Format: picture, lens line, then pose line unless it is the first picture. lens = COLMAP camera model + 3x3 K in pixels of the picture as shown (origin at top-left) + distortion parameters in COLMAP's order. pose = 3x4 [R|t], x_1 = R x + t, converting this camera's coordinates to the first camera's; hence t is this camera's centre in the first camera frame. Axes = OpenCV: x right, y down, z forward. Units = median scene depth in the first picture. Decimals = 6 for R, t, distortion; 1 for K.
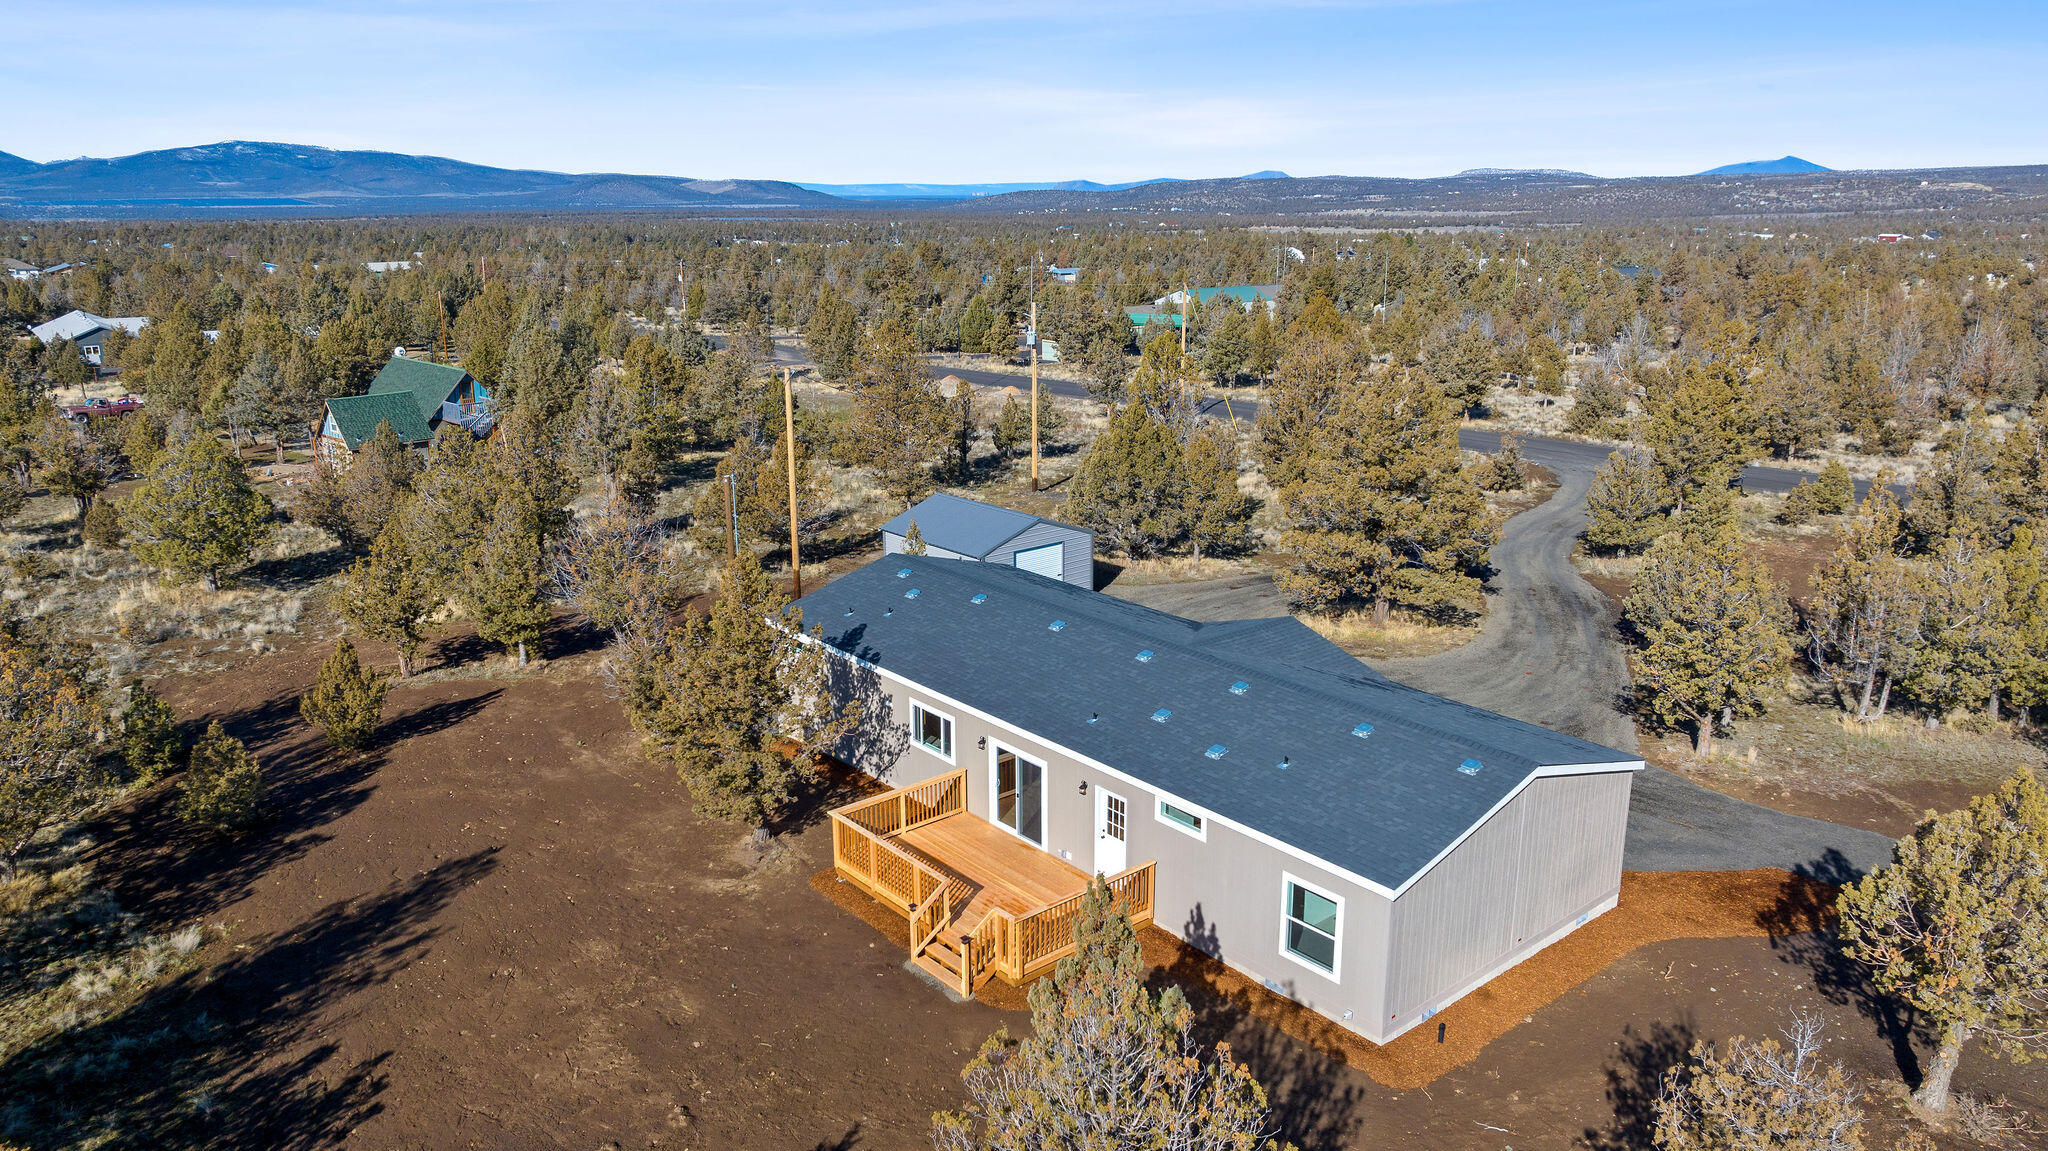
lens RADIAL K [[1451.8, 0, 1018.4], [0, 1451.8, 564.8], [0, 0, 1]] dist [-0.034360, 0.031665]
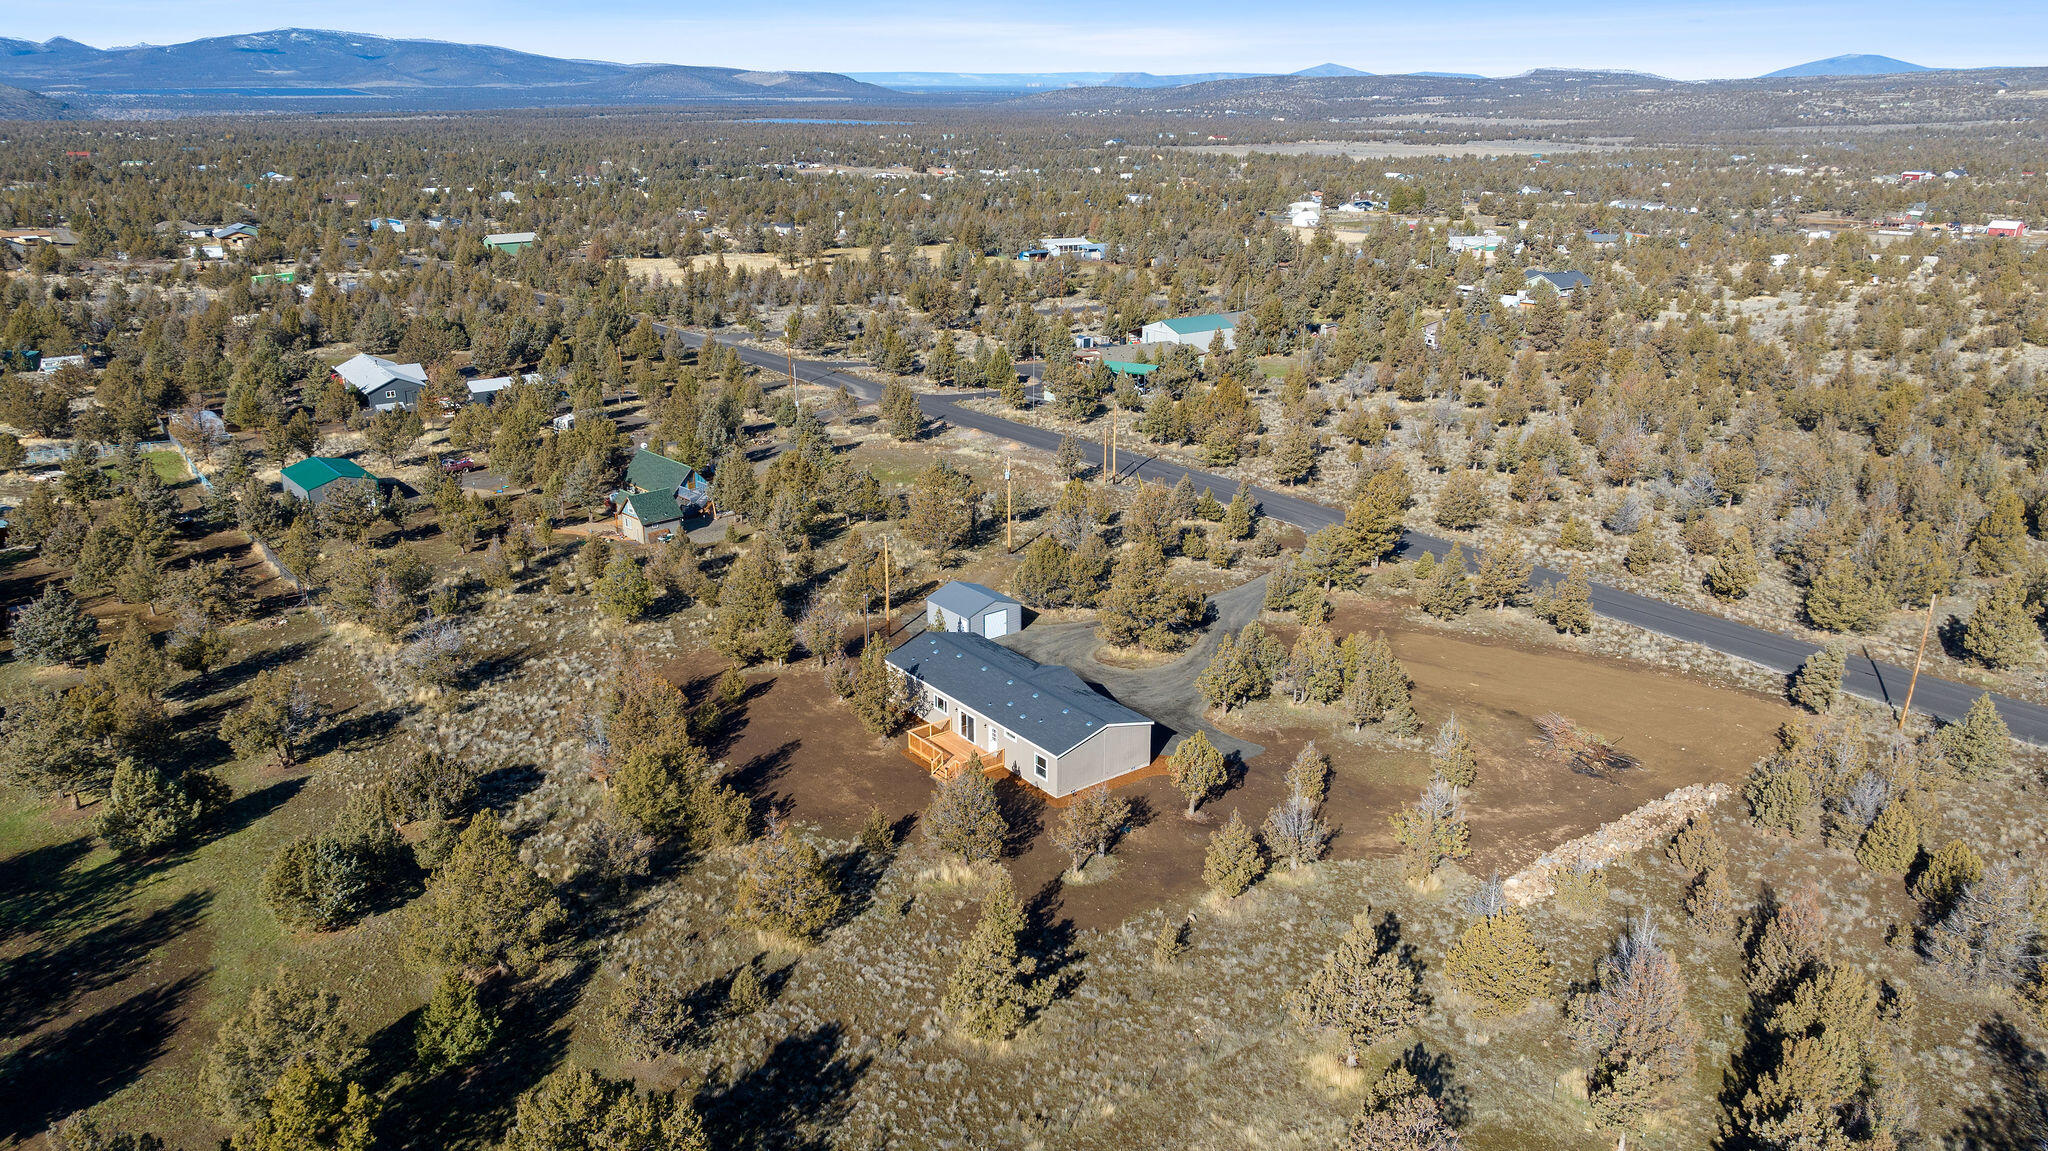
lens RADIAL K [[1451.8, 0, 1012.3], [0, 1451.8, 576.4], [0, 0, 1]] dist [-0.034360, 0.031665]
pose [[0.999148, 0.017782, -0.037240, 0.184757], [-0.014800, 0.996774, 0.078882, -0.367482], [0.038522, -0.078264, 0.996188, -1.860213]]
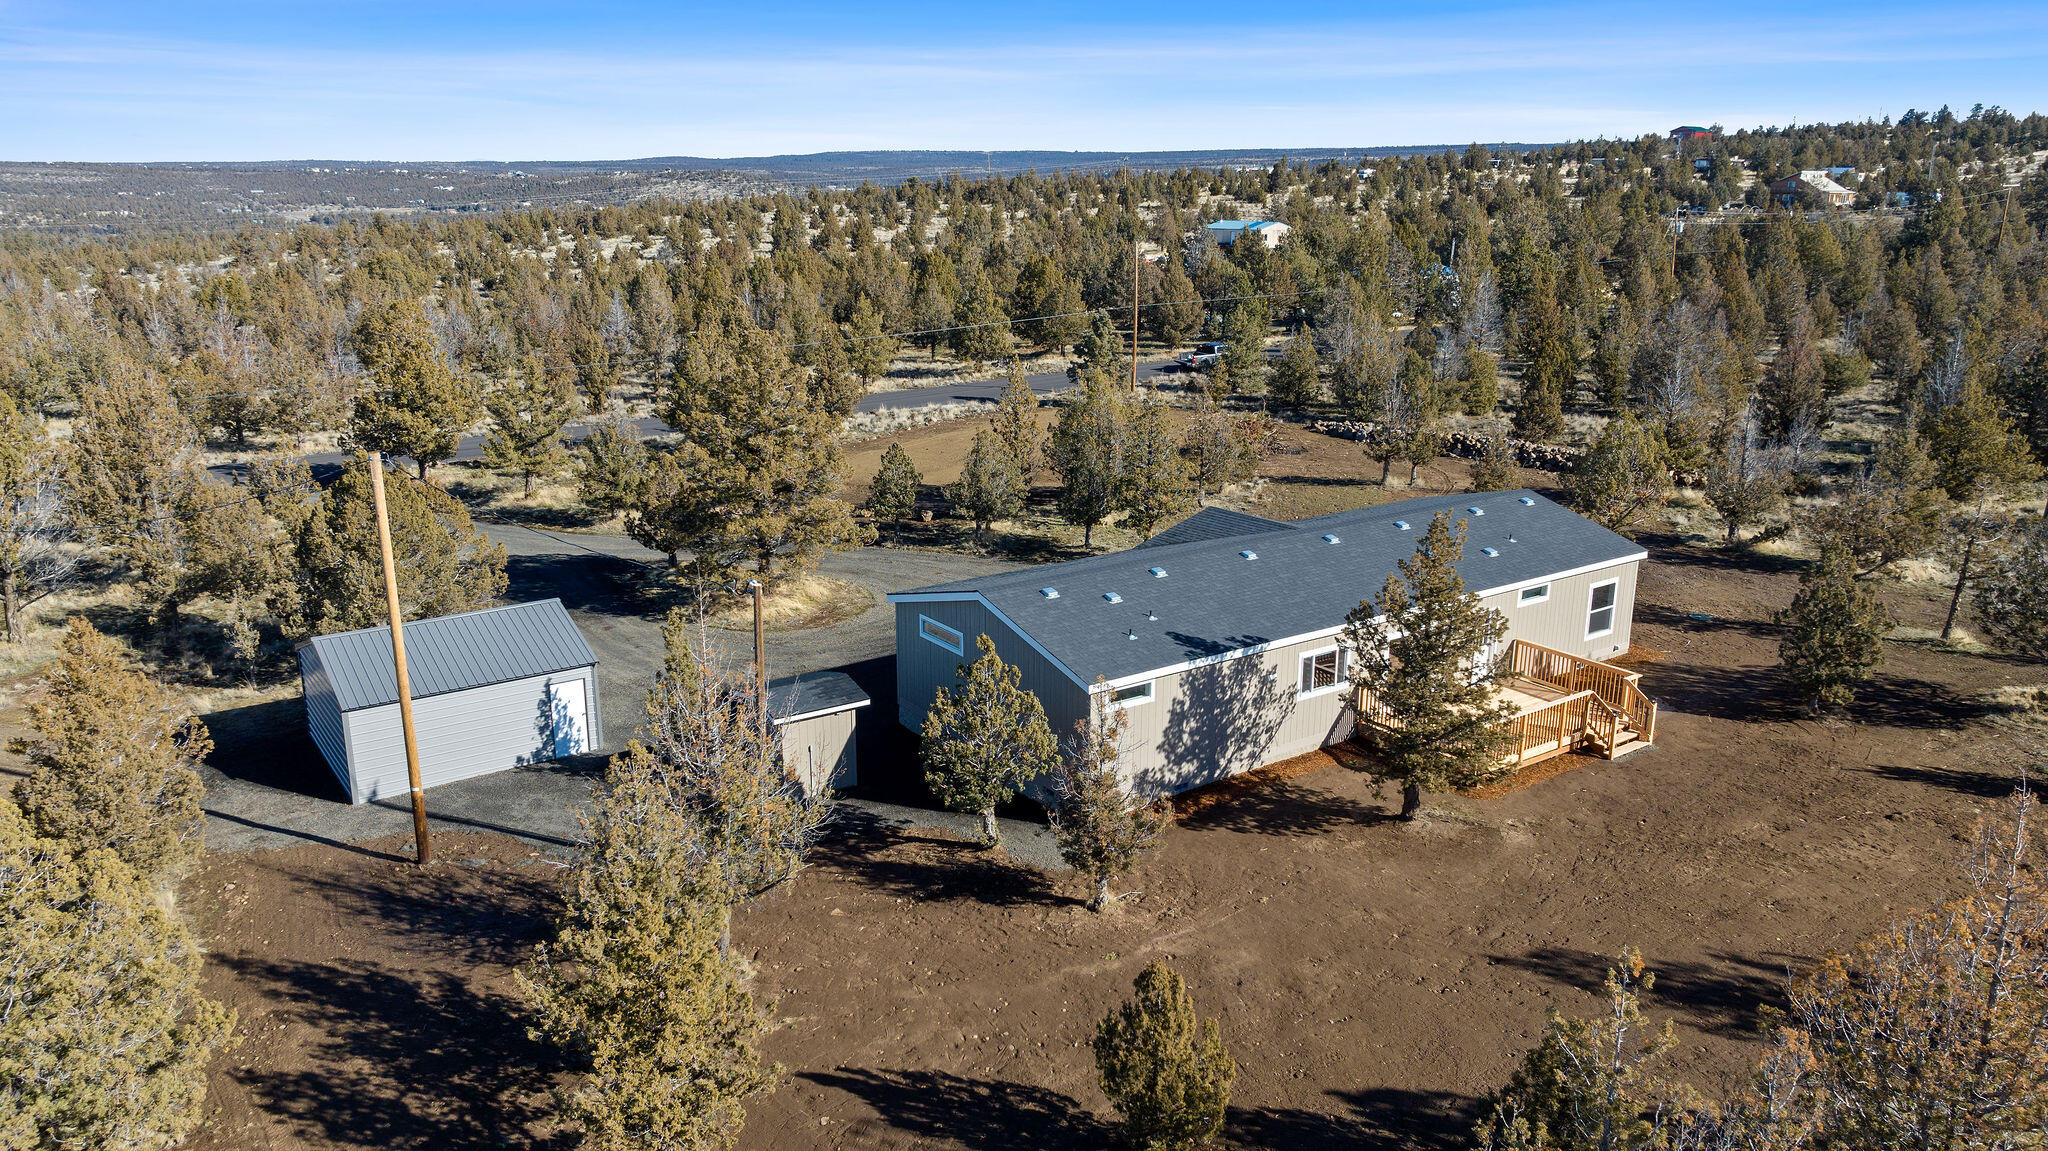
lens RADIAL K [[1451.8, 0, 1022.5], [0, 1451.8, 572.7], [0, 0, 1]] dist [-0.034360, 0.031665]
pose [[0.084227, -0.255294, 0.963188, -0.987228], [0.254490, 0.940077, 0.226914, -0.222978], [-0.963401, 0.226009, 0.144150, 0.988957]]
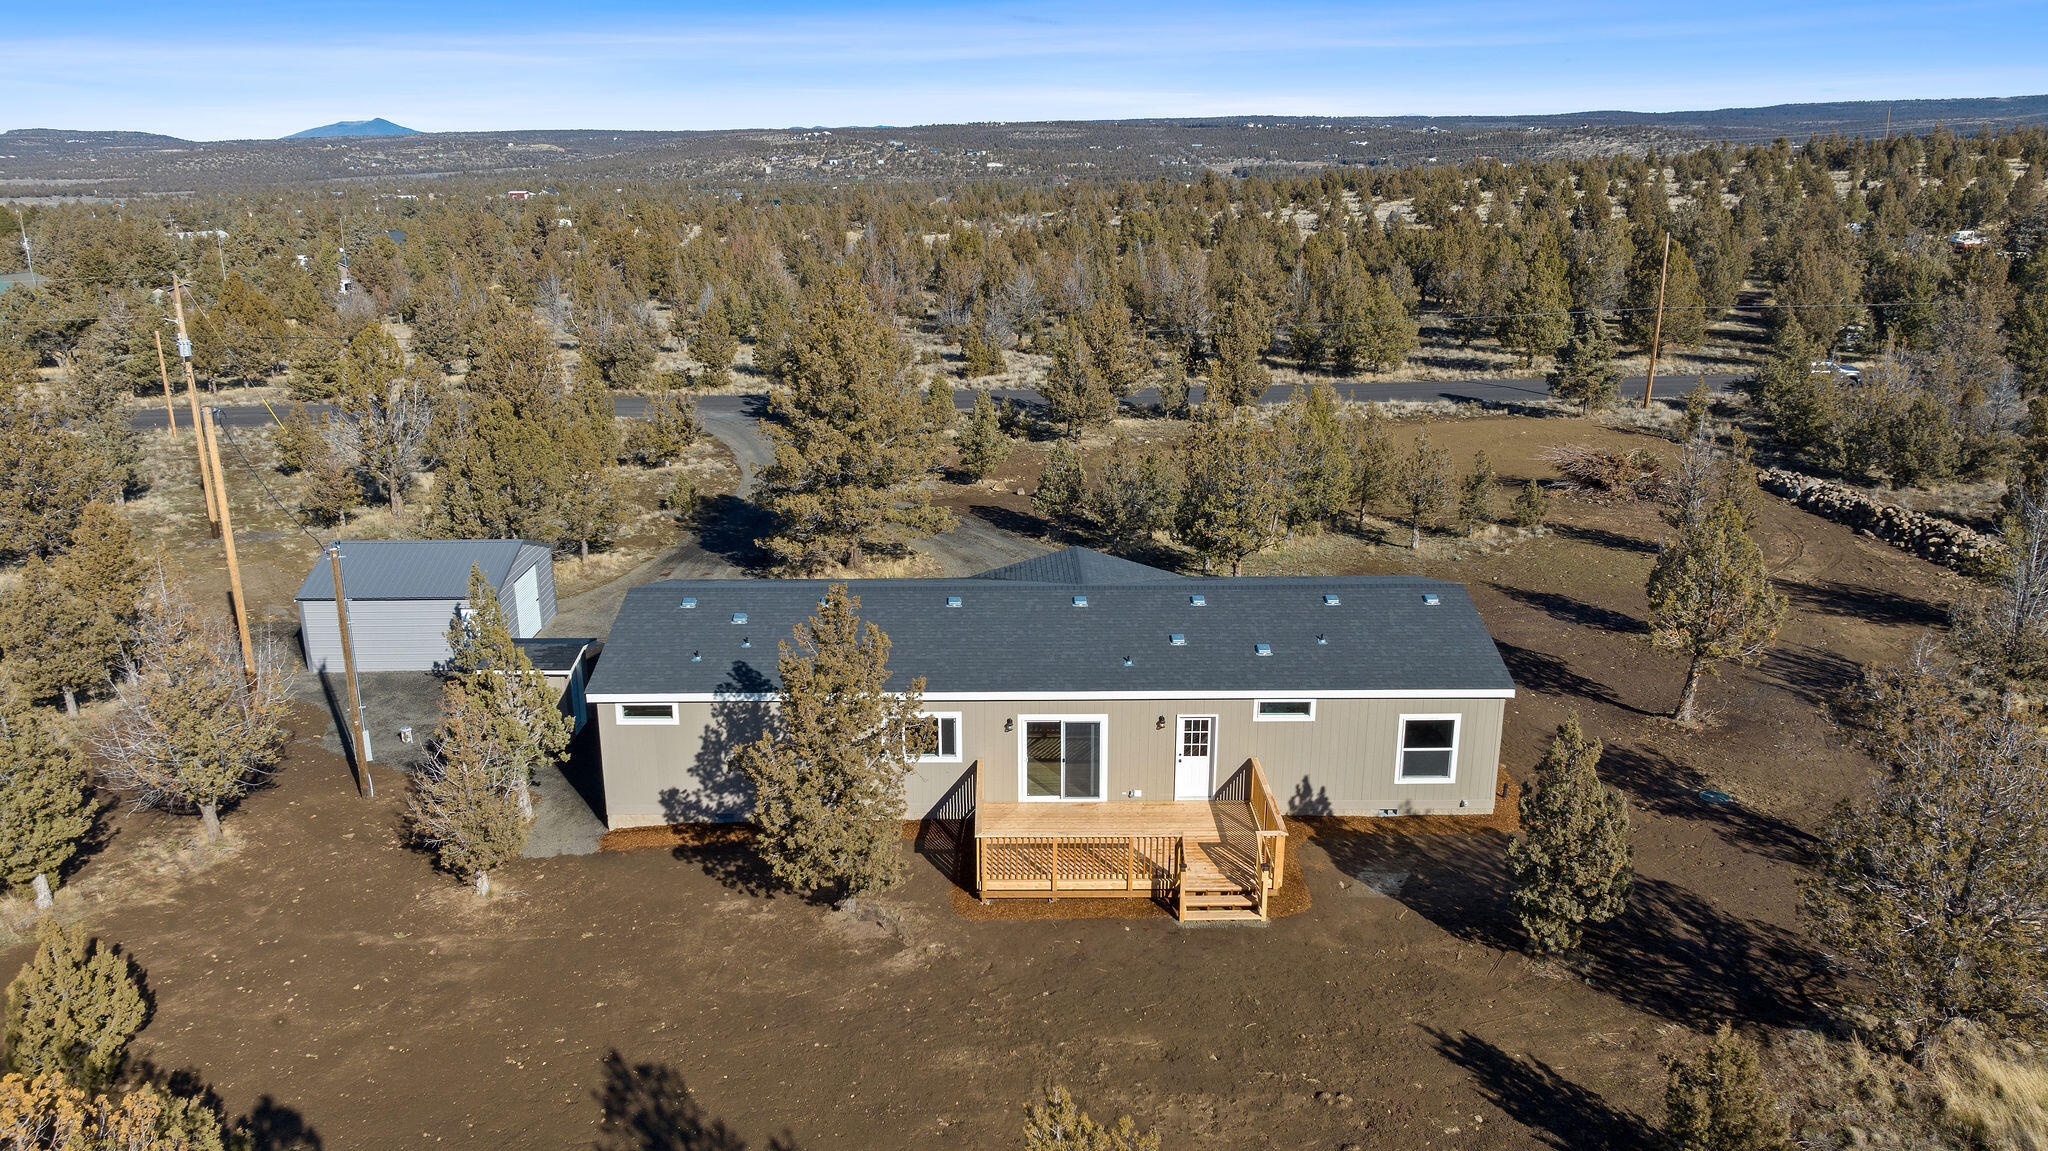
lens RADIAL K [[1451.8, 0, 1022.0], [0, 1451.8, 578.4], [0, 0, 1]] dist [-0.034360, 0.031665]
pose [[0.633224, -0.223024, 0.741139, -0.655282], [0.198603, 0.972342, 0.122912, -0.083108], [-0.748053, 0.069362, 0.660004, 0.307836]]
